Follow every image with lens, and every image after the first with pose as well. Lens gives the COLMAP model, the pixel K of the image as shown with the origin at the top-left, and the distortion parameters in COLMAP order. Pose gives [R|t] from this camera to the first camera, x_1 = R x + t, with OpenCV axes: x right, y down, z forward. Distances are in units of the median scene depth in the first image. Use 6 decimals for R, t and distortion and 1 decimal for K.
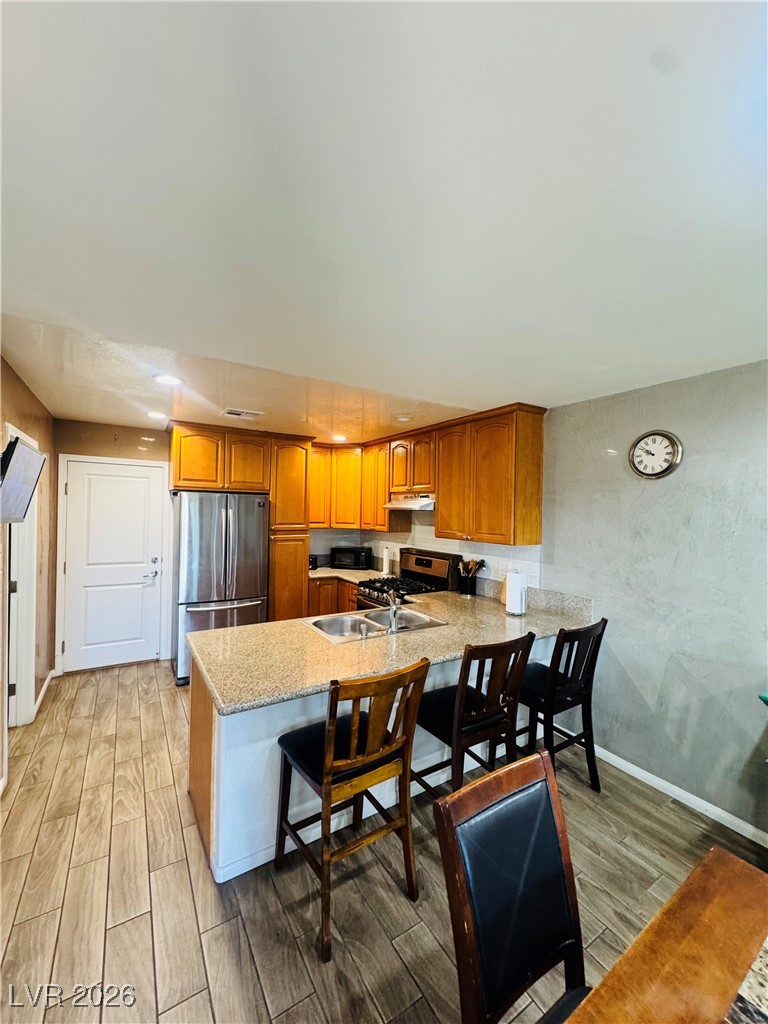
lens RADIAL K [[406.7, 0, 383.6], [0, 406.7, 514.0], [0, 0, 1]] dist [-0.002612, -0.000298]
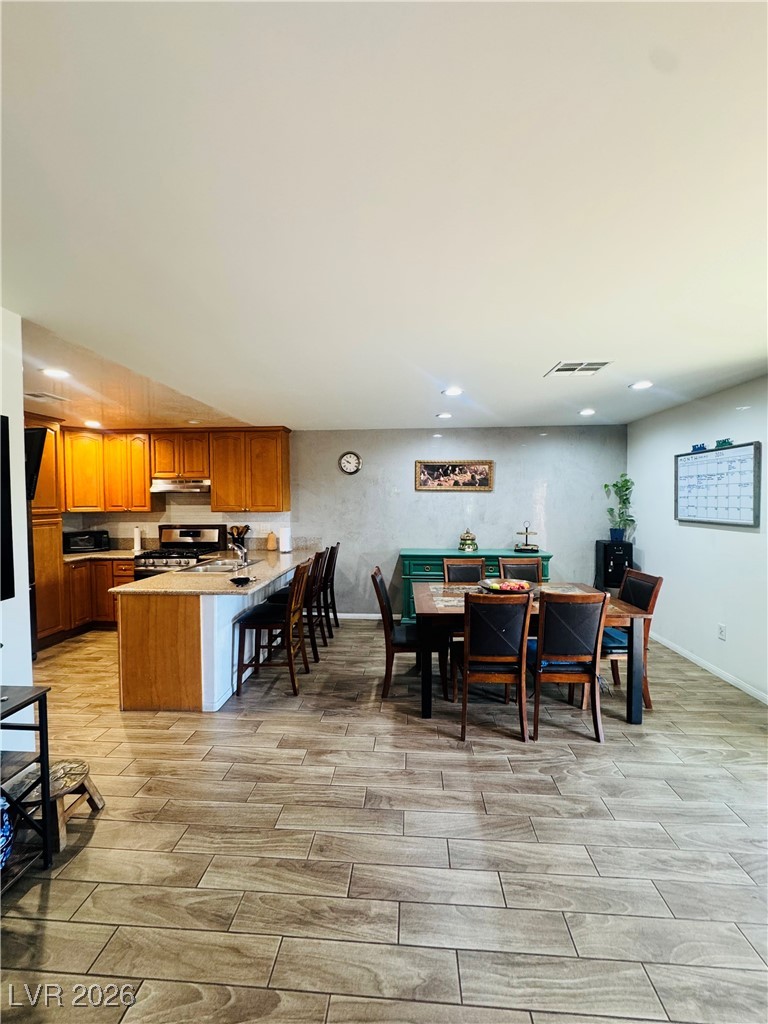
lens RADIAL K [[406.7, 0, 383.6], [0, 406.7, 514.0], [0, 0, 1]] dist [-0.002612, -0.000298]
pose [[0.594659, -0.049240, 0.802468, -0.909791], [0.024045, 0.998765, 0.043466, 0.028944], [-0.803618, -0.006552, 0.595109, -0.383466]]
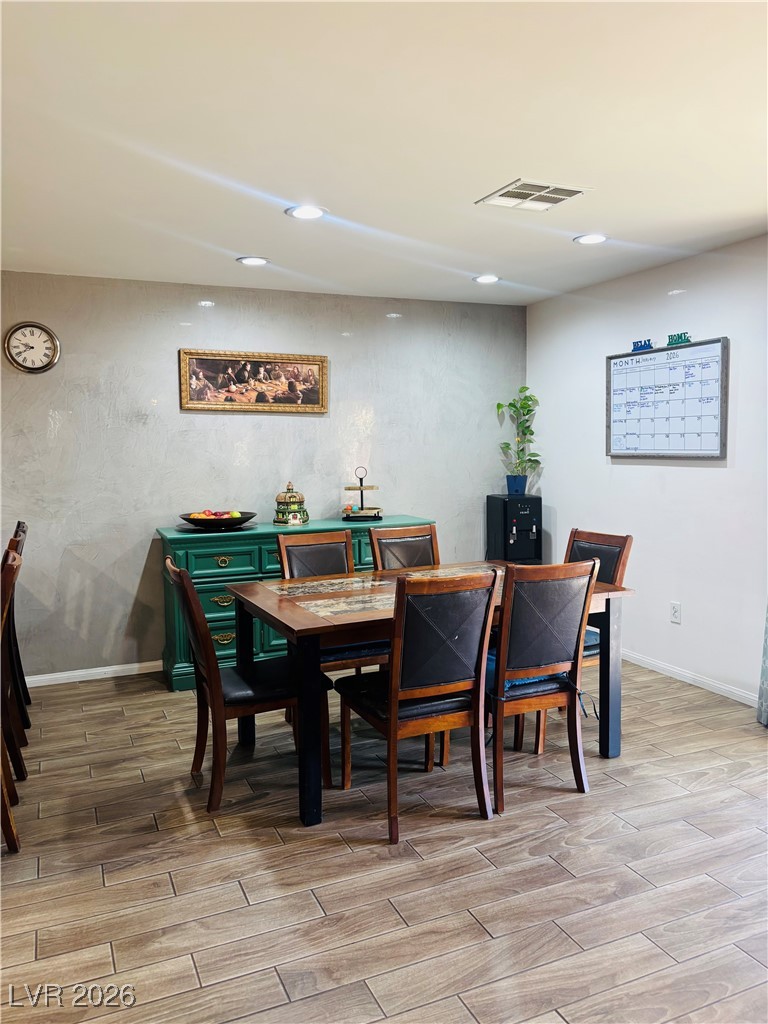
lens RADIAL K [[771.0, 0, 392.0], [0, 771.0, 513.5], [0, 0, 1]] dist [0.054610, -0.068800]
pose [[0.148412, -0.109217, 0.982876, -1.025677], [0.026824, 0.993962, 0.106399, 0.068281], [-0.988562, 0.010574, 0.150446, -0.107482]]
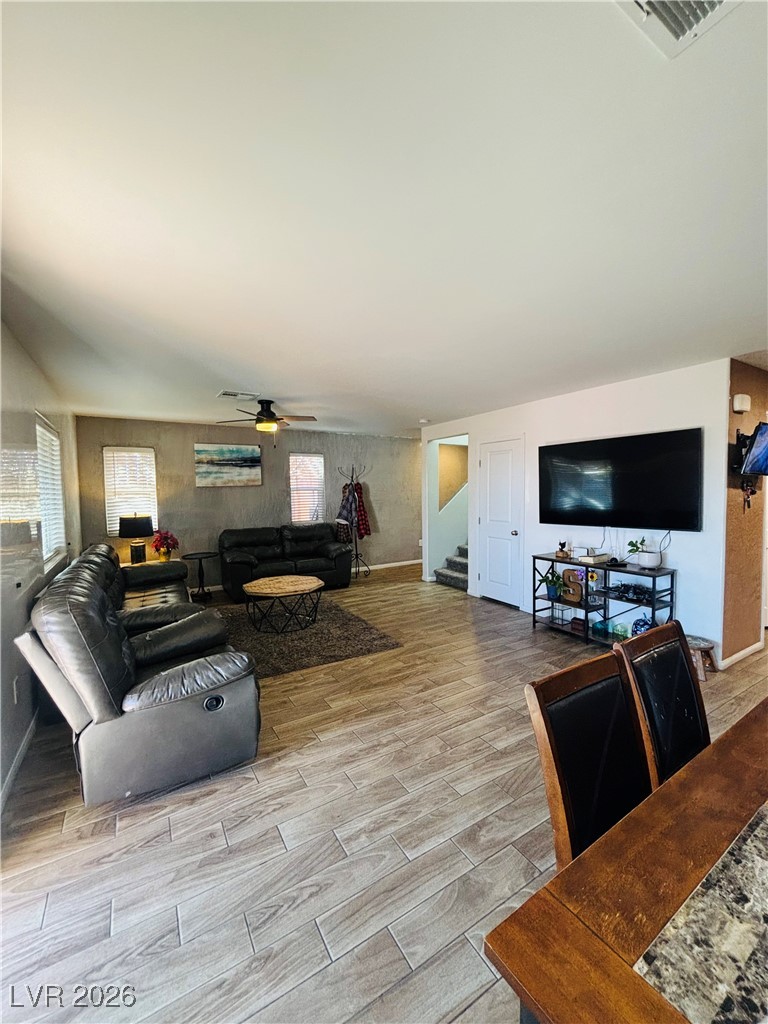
lens RADIAL K [[407.7, 0, 388.0], [0, 407.7, 509.9], [0, 0, 1]] dist [-0.030614, -0.000266]
pose [[-0.012236, 0.030246, -0.999468, 0.570709], [0.005815, 0.999528, 0.030177, 0.083251], [0.999908, -0.005443, -0.012407, -0.374144]]
